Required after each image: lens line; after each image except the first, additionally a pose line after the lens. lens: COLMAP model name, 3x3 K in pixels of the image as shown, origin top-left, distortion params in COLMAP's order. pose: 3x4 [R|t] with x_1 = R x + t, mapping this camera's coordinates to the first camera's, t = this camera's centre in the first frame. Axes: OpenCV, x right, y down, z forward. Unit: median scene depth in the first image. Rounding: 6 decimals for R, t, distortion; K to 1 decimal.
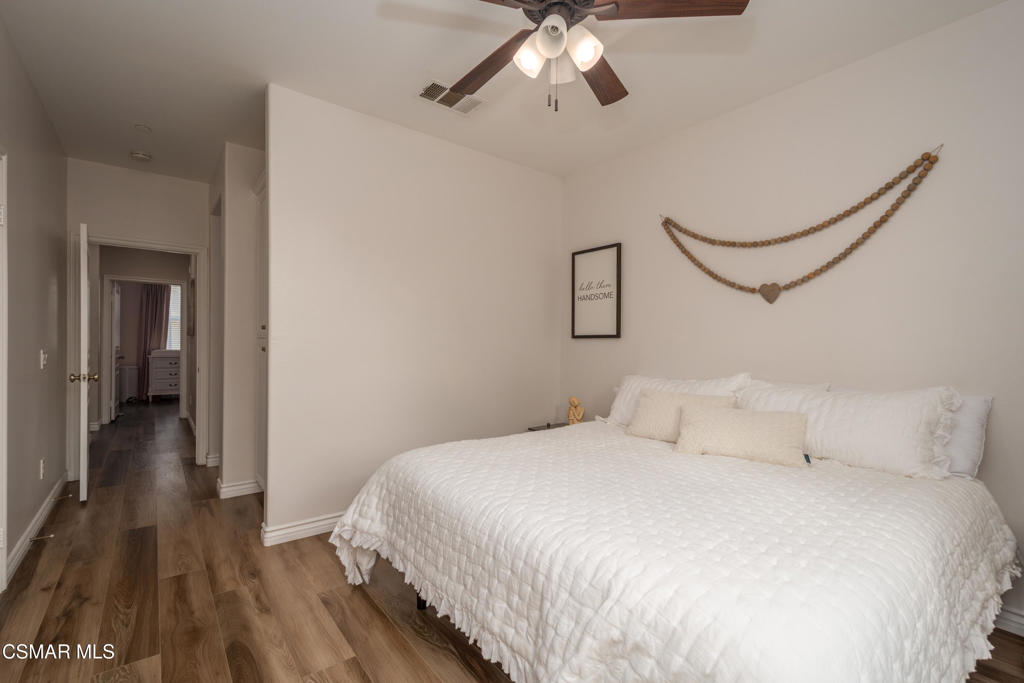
lens RADIAL K [[453.2, 0, 511.3], [0, 453.2, 345.4], [0, 0, 1]] dist [-0.000588, 0.000251]
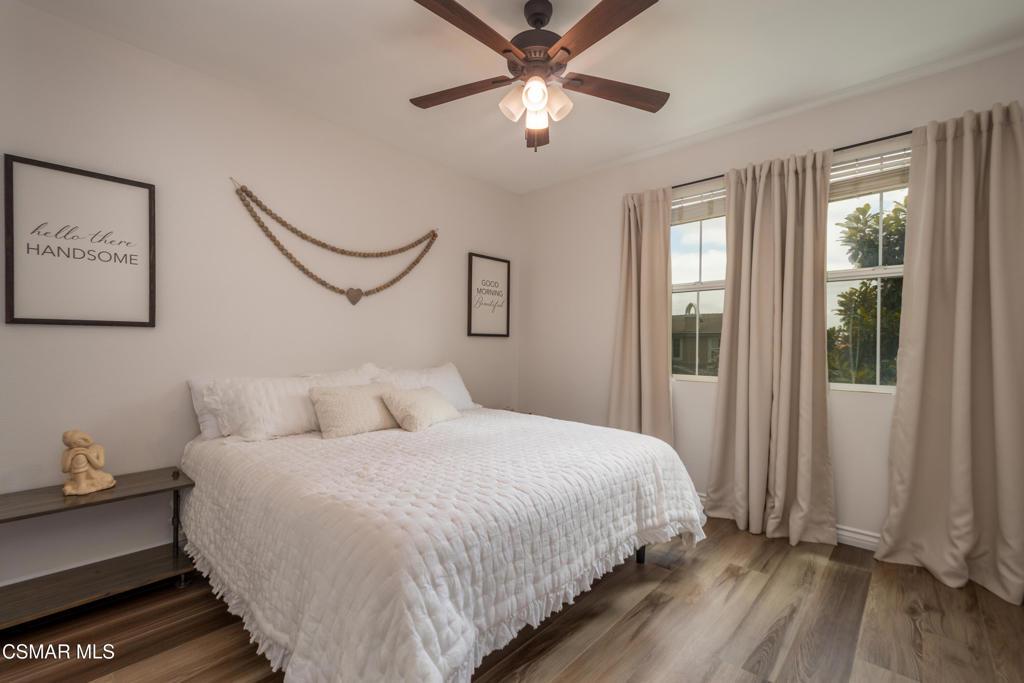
lens RADIAL K [[453.2, 0, 511.1], [0, 453.2, 342.3], [0, 0, 1]] dist [-0.000588, 0.000251]
pose [[-0.147566, -0.008632, 0.989015, -0.669122], [-0.012997, 0.999892, 0.006787, -0.006137], [-0.988967, -0.011853, -0.147662, 0.747017]]
